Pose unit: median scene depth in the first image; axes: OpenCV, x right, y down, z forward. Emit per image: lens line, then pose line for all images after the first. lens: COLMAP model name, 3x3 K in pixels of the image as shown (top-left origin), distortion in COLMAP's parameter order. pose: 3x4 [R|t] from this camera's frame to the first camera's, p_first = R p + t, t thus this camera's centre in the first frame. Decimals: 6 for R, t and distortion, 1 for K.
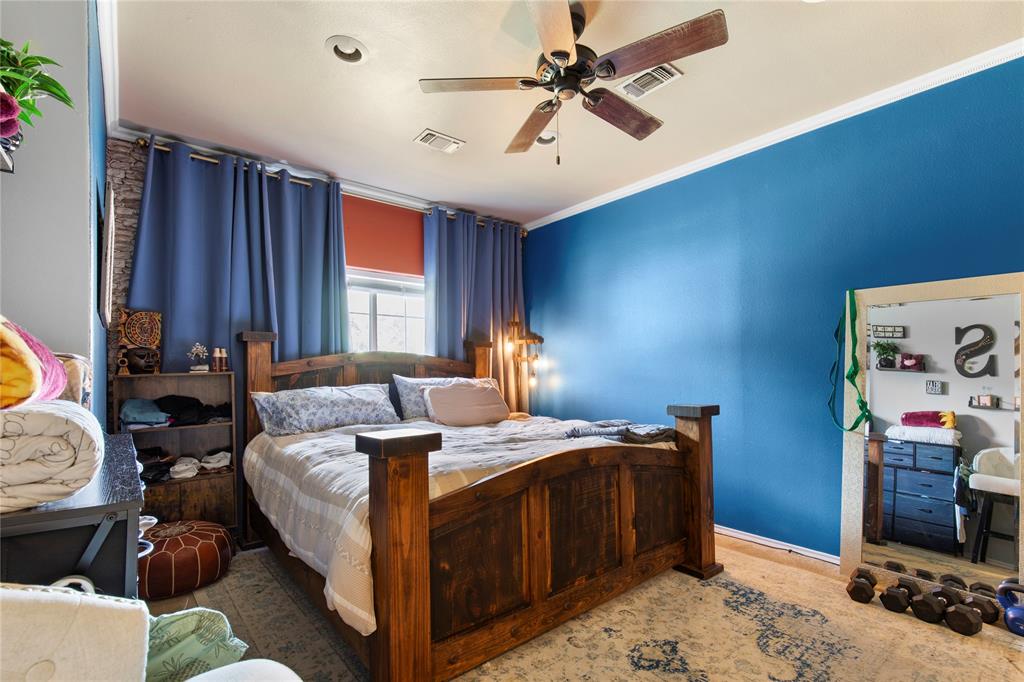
lens RADIAL K [[469.8, 0, 511.2], [0, 469.8, 361.4], [0, 0, 1]] dist [0.003398, 0.000123]
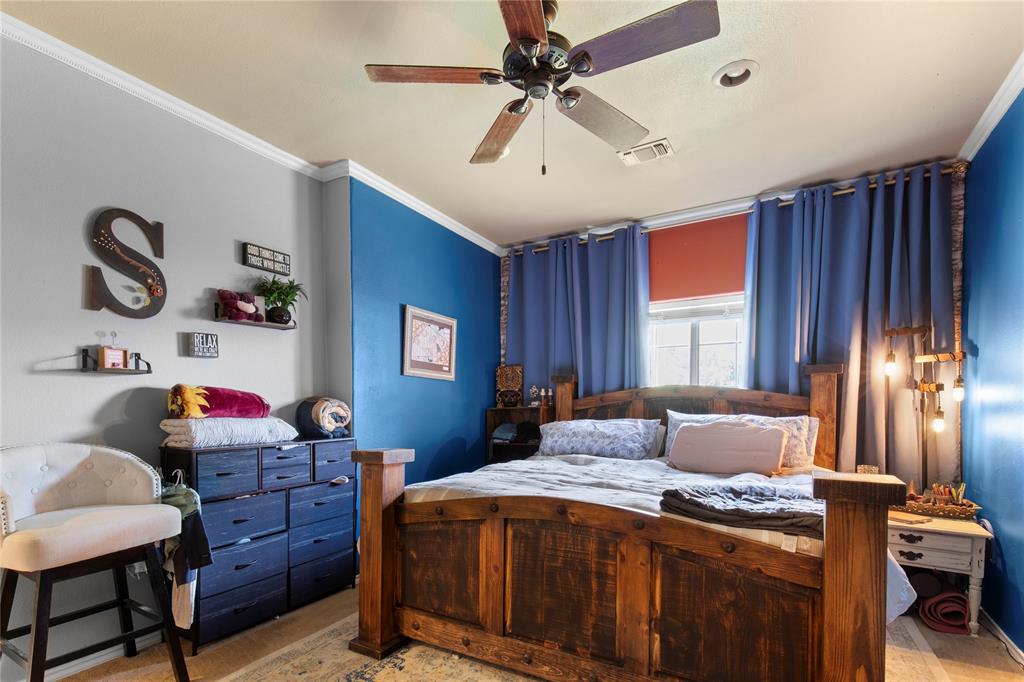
lens RADIAL K [[487.3, 0, 511.3], [0, 487.3, 416.5], [0, 0, 1]] dist [0.002317, 0.000232]
pose [[0.348120, 0.023942, -0.937144, 0.647213], [0.019747, 0.999265, 0.032865, 0.003250], [0.937242, -0.029946, 0.347391, 0.414886]]
